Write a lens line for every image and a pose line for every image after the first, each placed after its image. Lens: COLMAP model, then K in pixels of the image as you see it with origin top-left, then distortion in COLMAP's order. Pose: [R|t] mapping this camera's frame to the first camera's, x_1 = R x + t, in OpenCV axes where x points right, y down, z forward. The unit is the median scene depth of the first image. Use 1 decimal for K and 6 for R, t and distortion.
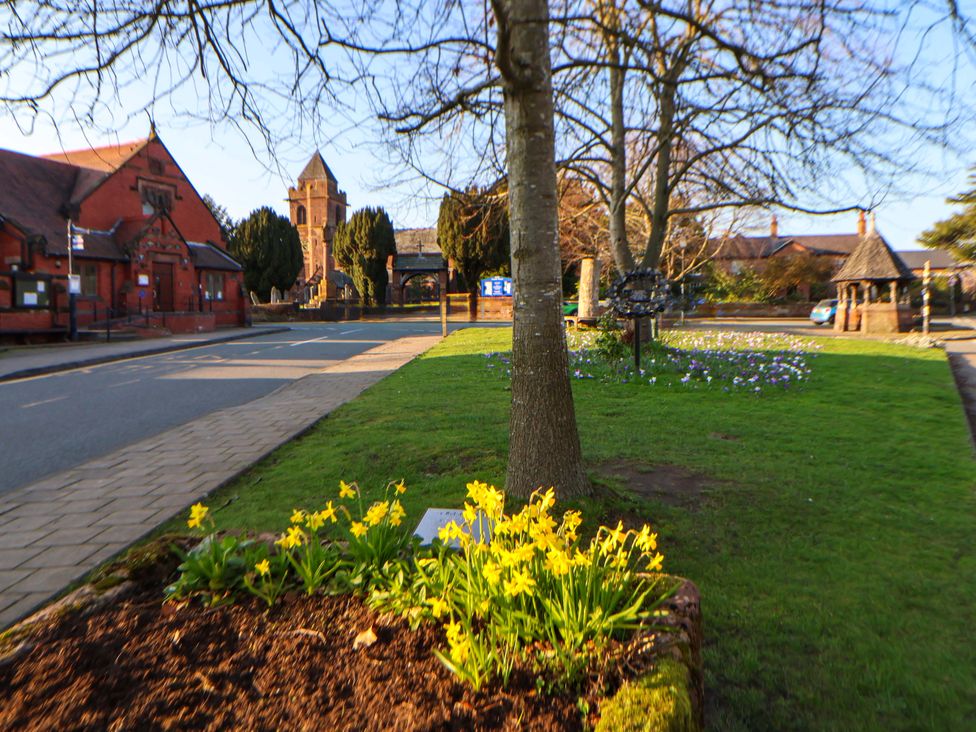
lens RADIAL K [[663.5, 0, 498.4], [0, 663.5, 322.7], [0, 0, 1]] dist [0.008150, -0.004374]
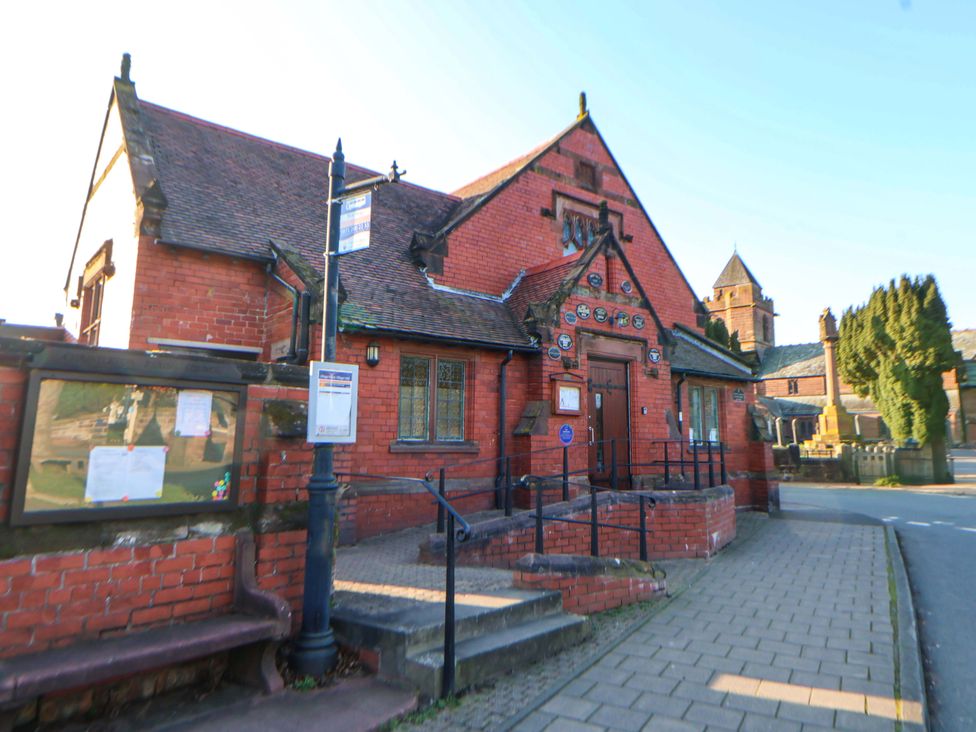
lens RADIAL K [[663.5, 0, 498.4], [0, 663.5, 322.7], [0, 0, 1]] dist [0.008150, -0.004374]
pose [[0.848419, -0.074211, -0.524097, -0.215111], [-0.029801, 0.981856, -0.187271, -0.020460], [0.528485, 0.174503, 0.830814, 0.384622]]
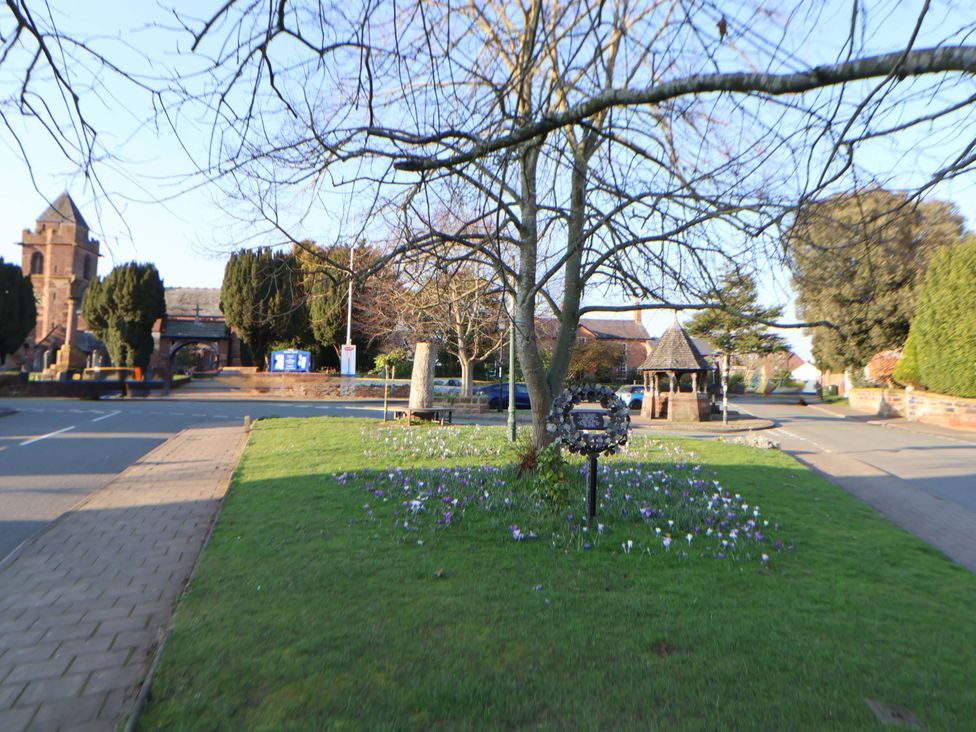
lens RADIAL K [[663.5, 0, 498.4], [0, 663.5, 322.7], [0, 0, 1]] dist [0.008150, -0.004374]
pose [[0.945613, 0.049213, 0.321550, -0.026745], [-0.015479, 0.994177, -0.106638, -0.013633], [-0.324926, 0.095861, 0.940869, 0.058922]]
